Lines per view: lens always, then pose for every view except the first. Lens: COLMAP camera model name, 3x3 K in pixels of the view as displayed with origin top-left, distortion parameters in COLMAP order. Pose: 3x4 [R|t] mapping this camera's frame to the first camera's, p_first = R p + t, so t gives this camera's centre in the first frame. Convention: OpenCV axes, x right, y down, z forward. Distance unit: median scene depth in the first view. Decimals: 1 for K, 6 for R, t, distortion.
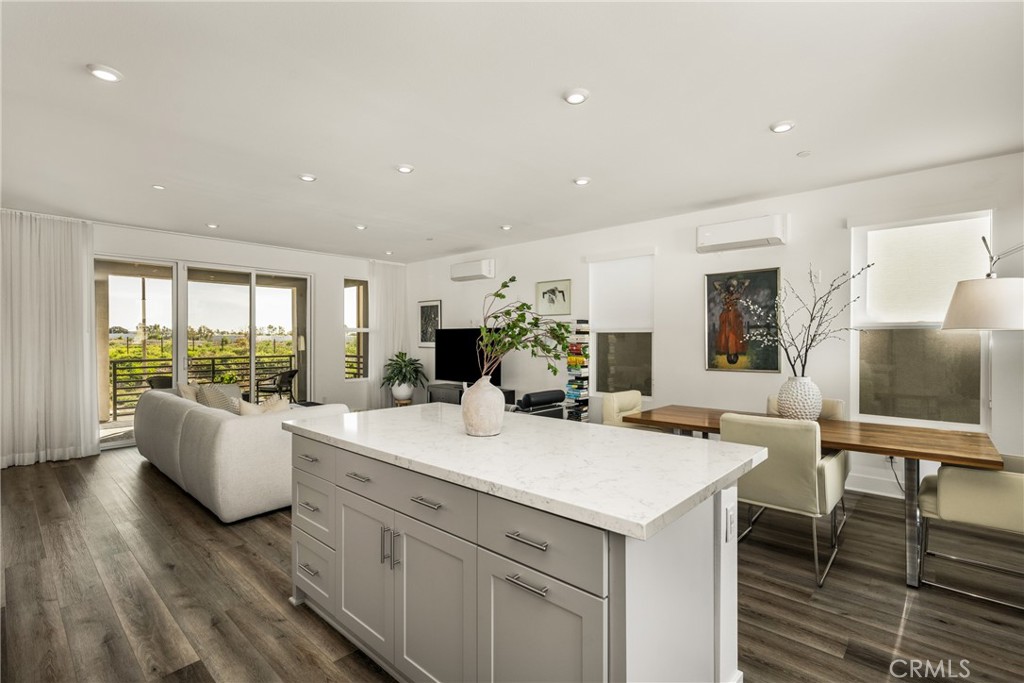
lens RADIAL K [[470.5, 0, 512.0], [0, 470.5, 341.5], [0, 0, 1]] dist [0.001385, 0.000083]
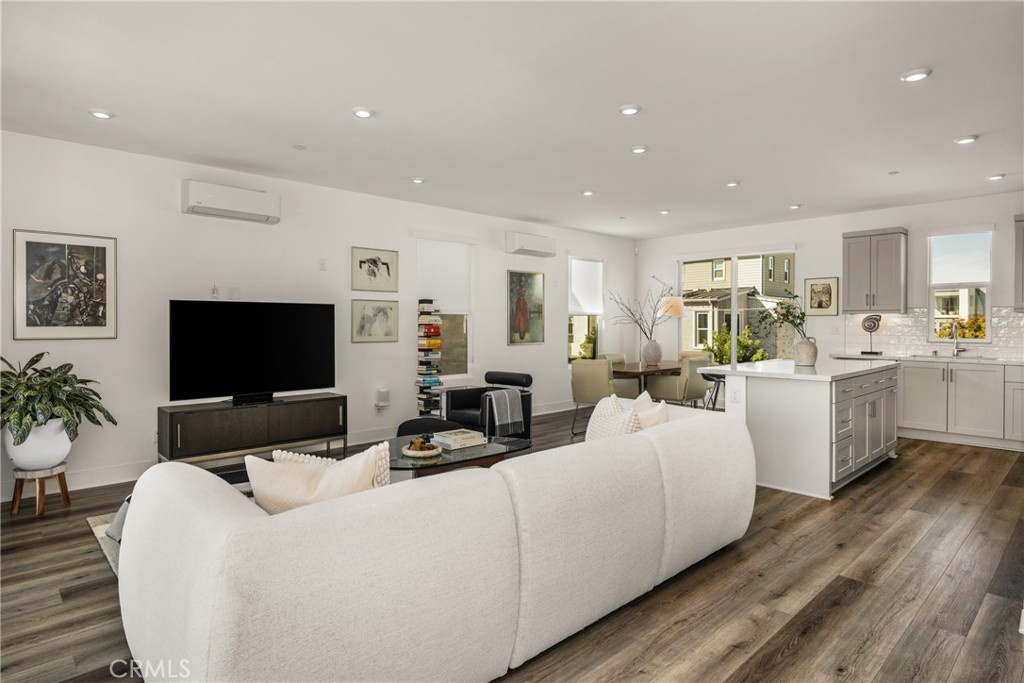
lens RADIAL K [[551.6, 0, 505.7], [0, 551.6, 327.4], [0, 0, 1]] dist [0.002552, 0.000553]
pose [[0.087330, -0.006517, 0.996158, -1.091509], [0.007801, 0.999952, 0.005858, 0.003738], [-0.996149, 0.007260, 0.087377, 0.897603]]
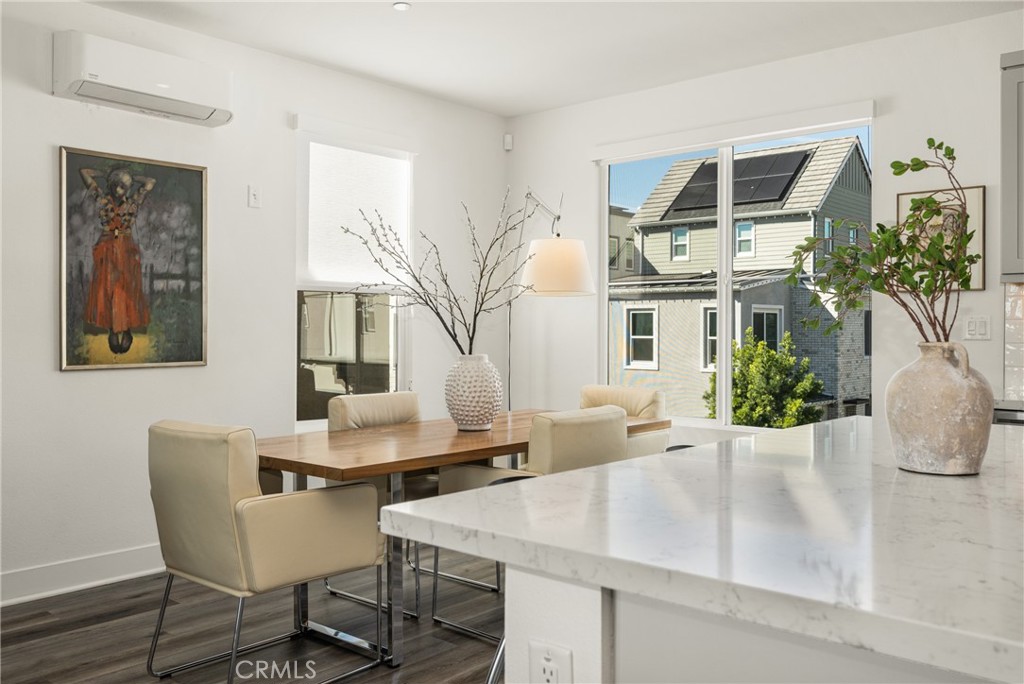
lens RADIAL K [[853.6, 0, 512.6], [0, 853.6, 330.0], [0, 0, 1]] dist [0.001549, -0.001541]
pose [[-0.003677, 0.001508, 0.999992, -0.371391], [0.002673, 0.999995, -0.001498, 0.026811], [-0.999990, 0.002668, -0.003681, 0.607931]]
